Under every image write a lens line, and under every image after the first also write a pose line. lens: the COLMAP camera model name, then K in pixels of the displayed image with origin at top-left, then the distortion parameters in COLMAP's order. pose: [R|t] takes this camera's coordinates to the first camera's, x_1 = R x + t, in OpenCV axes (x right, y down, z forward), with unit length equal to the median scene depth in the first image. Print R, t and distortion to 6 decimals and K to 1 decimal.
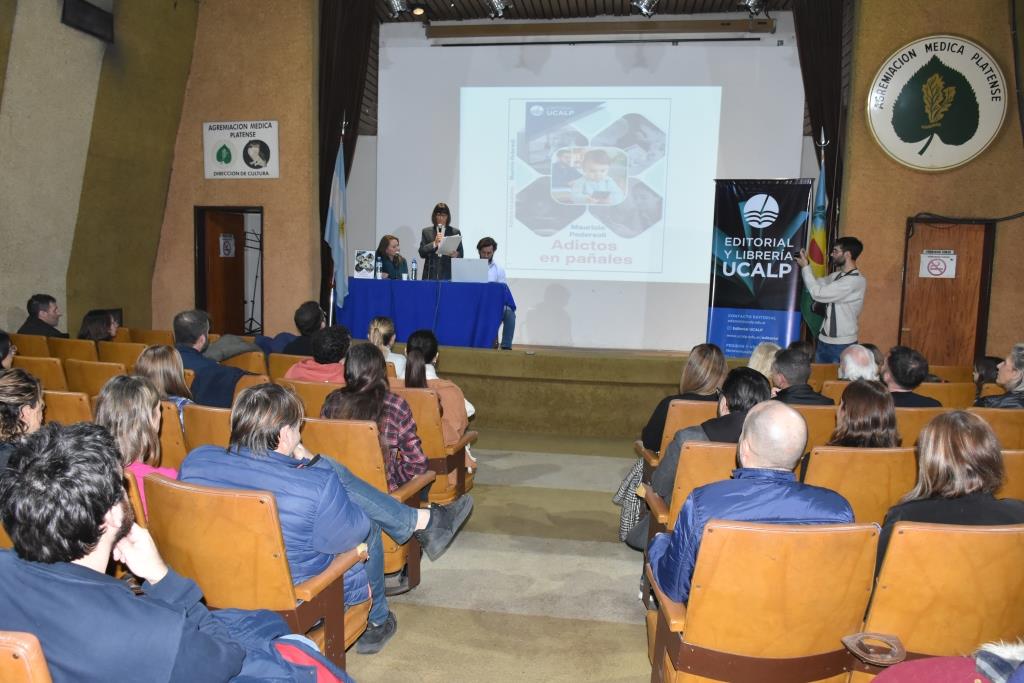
lens RADIAL K [[789.6, 0, 510.5], [0, 789.6, 345.2], [0, 0, 1]] dist [0.002796, 0.000353]
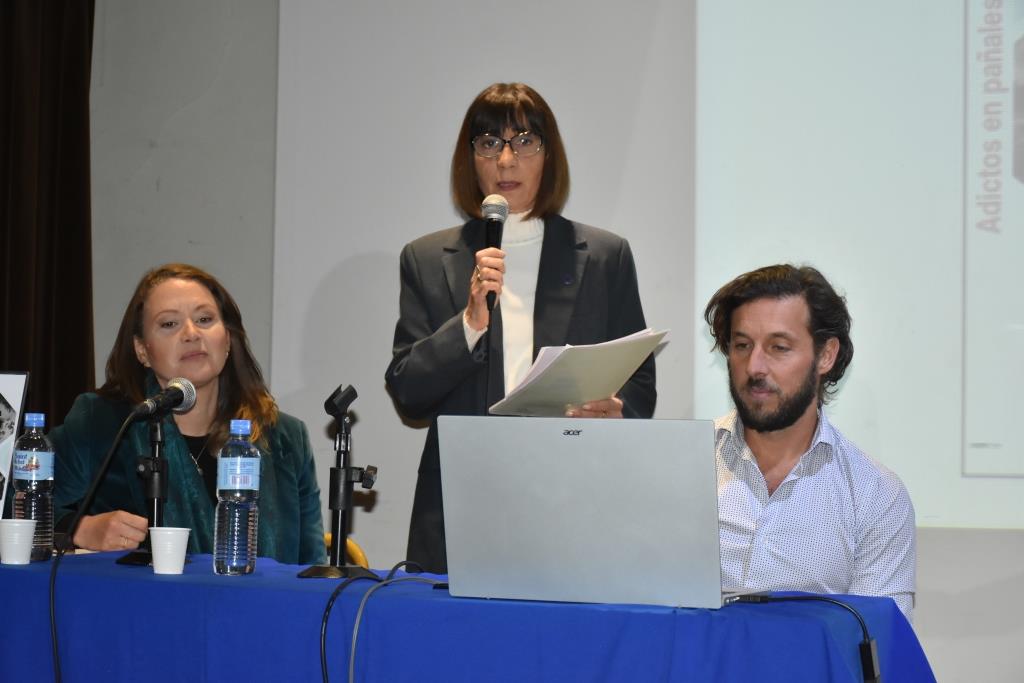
lens RADIAL K [[2221.4, 0, 512.3], [0, 2221.4, 341.1], [0, 0, 1]] dist [-0.037569, 0.000000]
pose [[0.967427, -0.018213, -0.252495, 0.022110], [-0.024290, 0.986128, -0.164200, -0.055775], [0.251983, 0.164984, 0.953564, 0.590482]]
